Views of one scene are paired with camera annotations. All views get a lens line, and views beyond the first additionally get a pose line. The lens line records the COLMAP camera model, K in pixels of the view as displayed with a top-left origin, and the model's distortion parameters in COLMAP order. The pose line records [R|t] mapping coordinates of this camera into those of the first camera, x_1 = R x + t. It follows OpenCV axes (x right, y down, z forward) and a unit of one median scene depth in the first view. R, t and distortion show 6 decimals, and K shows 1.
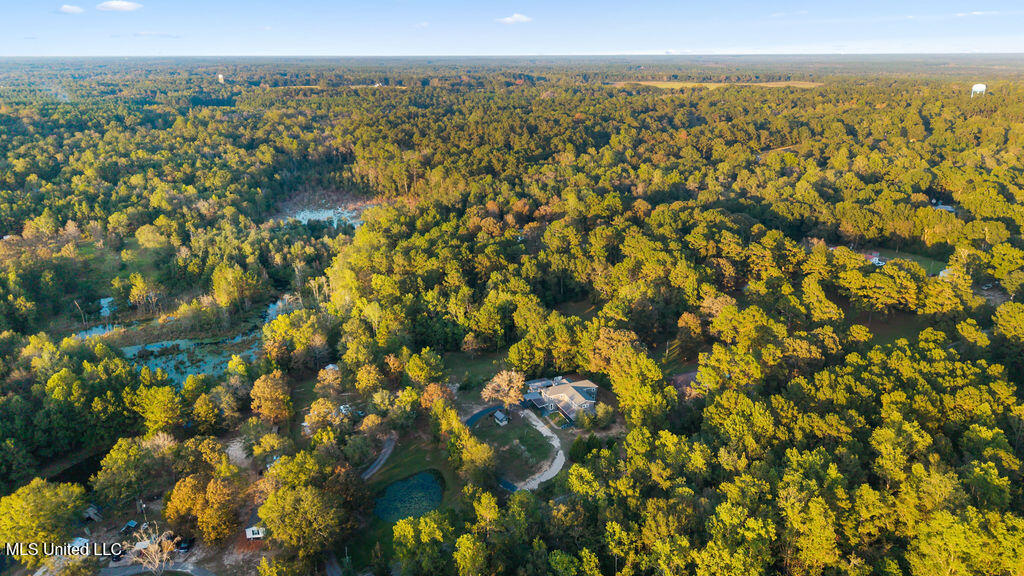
lens RADIAL K [[657.5, 0, 512.0], [0, 657.5, 288.0], [0, 0, 1]] dist [0.003117, -0.001327]
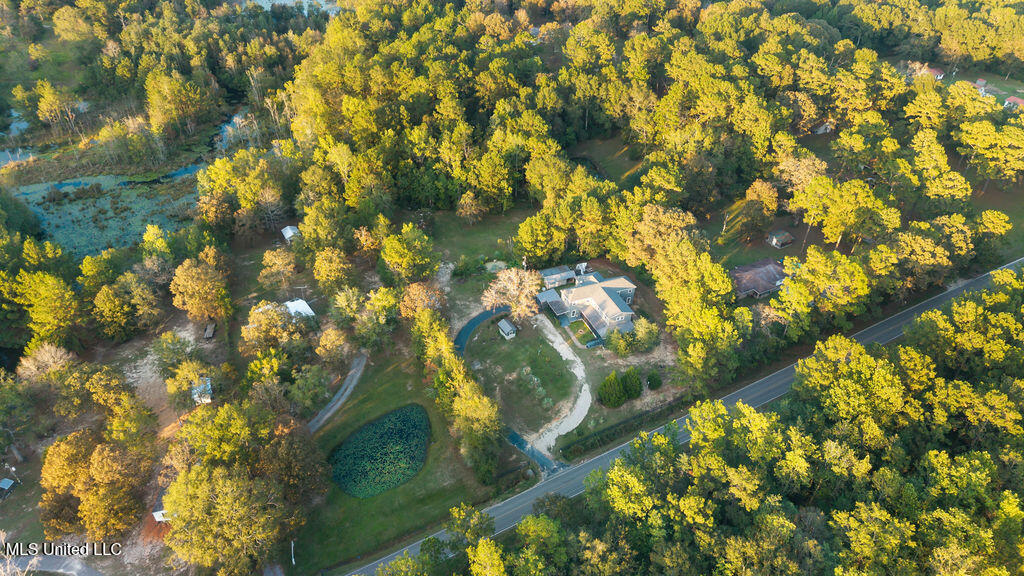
lens RADIAL K [[657.5, 0, 512.0], [0, 657.5, 288.0], [0, 0, 1]] dist [0.003117, -0.001327]
pose [[0.999478, 0.031994, 0.004565, -0.013881], [-0.031824, 0.949714, 0.311496, -0.071528], [0.005630, -0.311479, 0.950236, 0.261210]]
